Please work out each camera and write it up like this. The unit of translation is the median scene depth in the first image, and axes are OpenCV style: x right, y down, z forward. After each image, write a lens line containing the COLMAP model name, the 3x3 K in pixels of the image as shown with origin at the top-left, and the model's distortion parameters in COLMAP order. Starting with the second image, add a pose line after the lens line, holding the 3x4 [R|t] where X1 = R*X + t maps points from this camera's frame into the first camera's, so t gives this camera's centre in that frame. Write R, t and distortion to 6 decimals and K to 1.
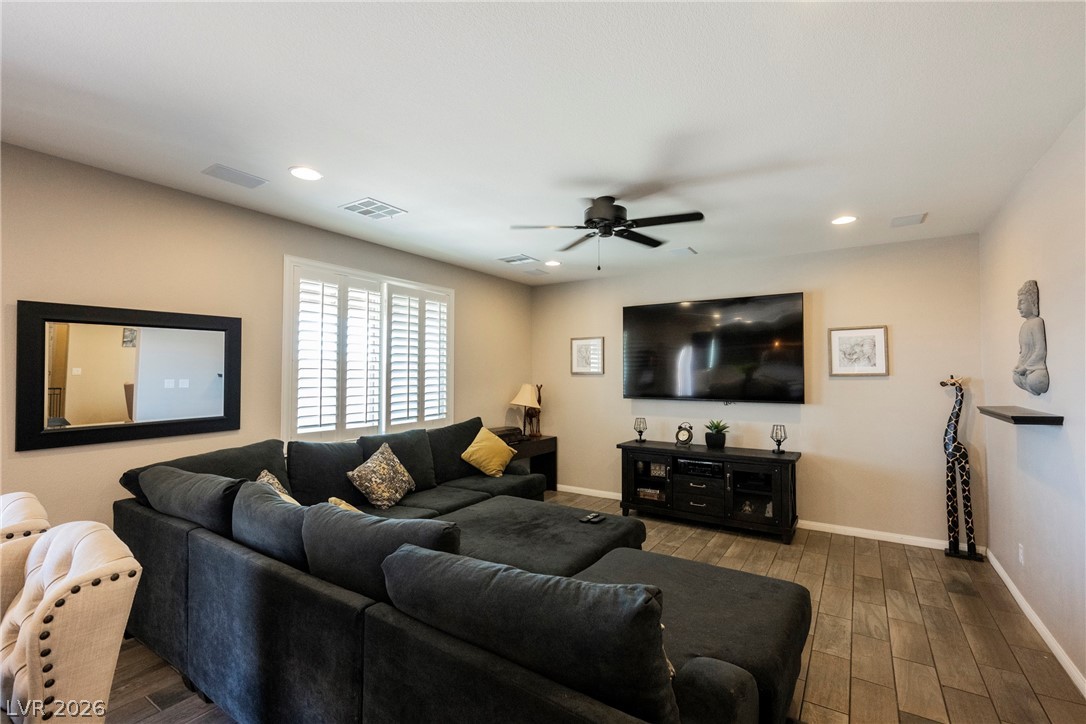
lens RADIAL K [[485.8, 0, 543.0], [0, 485.8, 362.0], [0, 0, 1]] dist [0.000282, -0.000251]
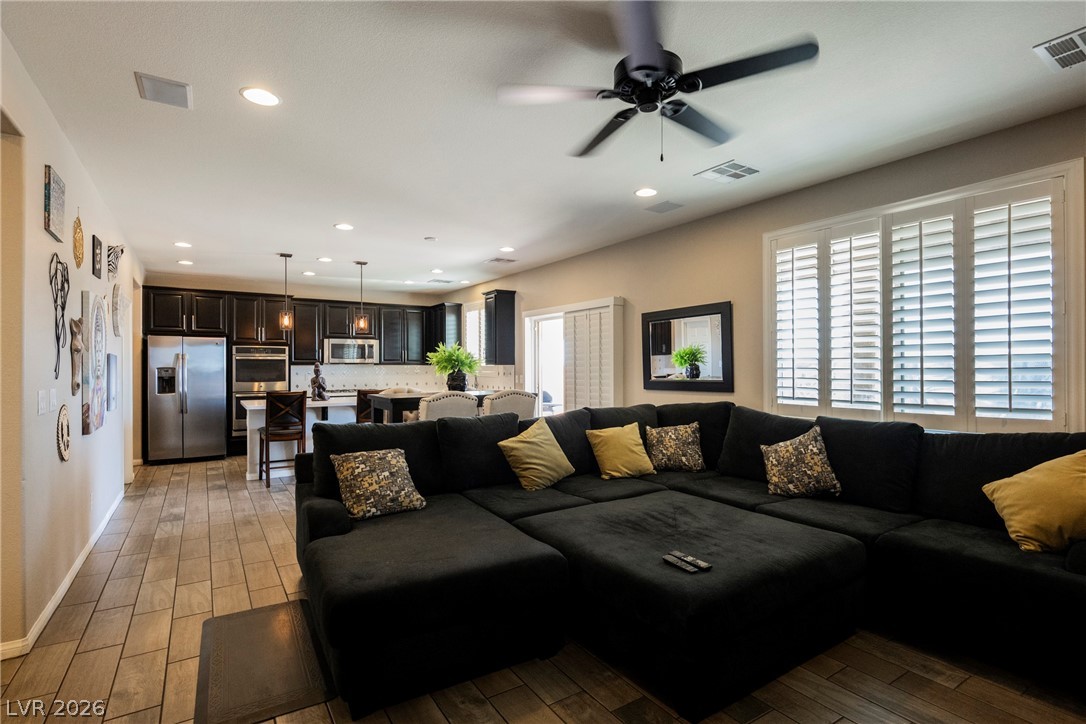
lens RADIAL K [[527.6, 0, 540.5], [0, 527.6, 364.9], [0, 0, 1]] dist [0.000981, 0.000267]
pose [[-0.410986, -0.003069, -0.911637, 0.718620], [0.023465, 0.999627, -0.013944, 0.070761], [0.911340, -0.027123, -0.410761, 1.014455]]
